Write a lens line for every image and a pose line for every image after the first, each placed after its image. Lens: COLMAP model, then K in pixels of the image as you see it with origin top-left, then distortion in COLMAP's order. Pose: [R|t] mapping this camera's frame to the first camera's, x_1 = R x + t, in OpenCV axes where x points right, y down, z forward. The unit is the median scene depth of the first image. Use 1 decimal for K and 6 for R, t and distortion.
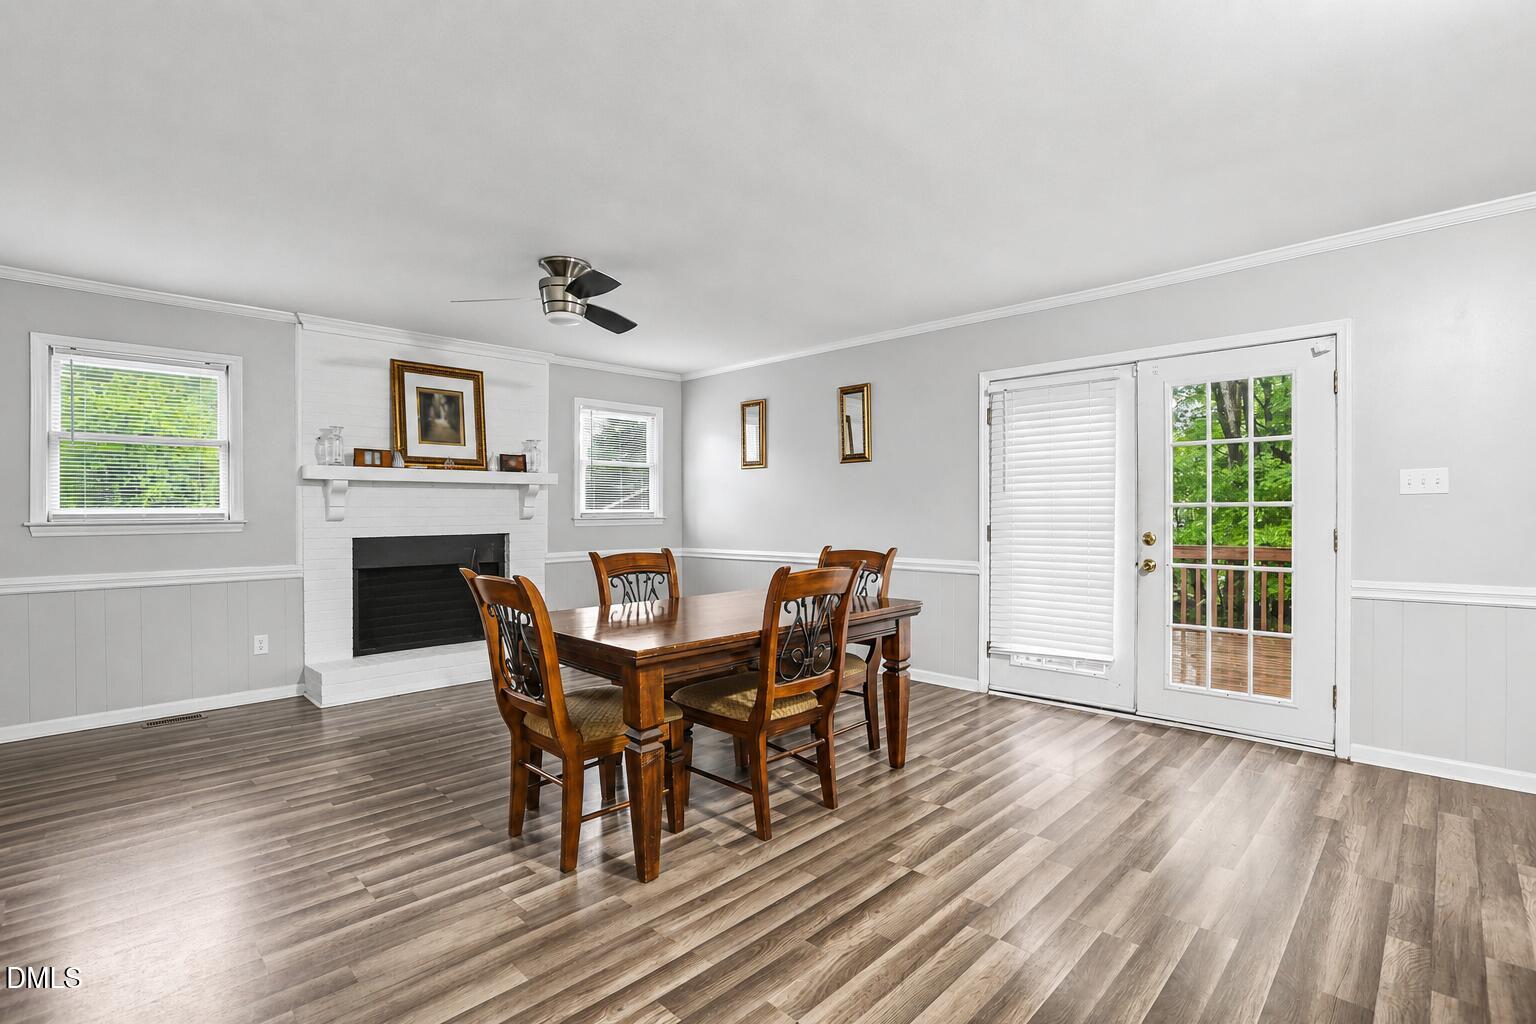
lens RADIAL K [[705.1, 0, 768.0], [0, 705.1, 512.0], [0, 0, 1]] dist [-0.073728, -0.000087]
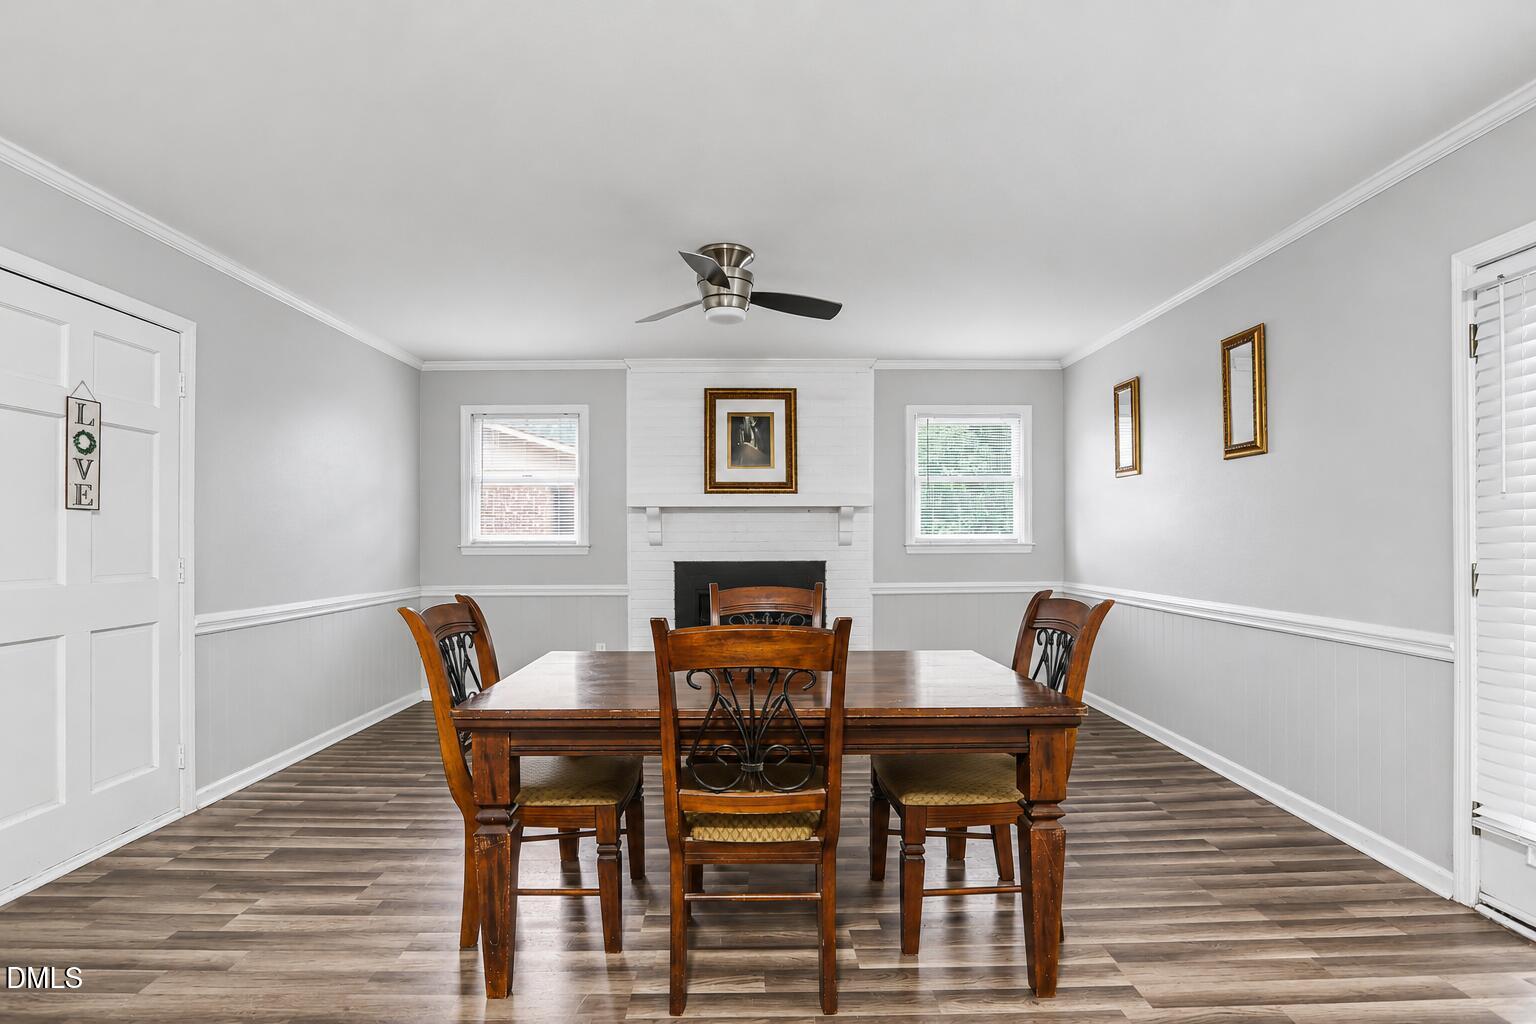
lens RADIAL K [[732.4, 0, 765.1], [0, 732.4, 539.4], [0, 0, 1]] dist [-0.058309, 0.023133]
pose [[0.719771, 0.001973, -0.694209, 0.264087], [-0.000624, 0.999997, 0.002196, 0.000962], [0.694212, -0.001148, 0.719770, 0.265322]]
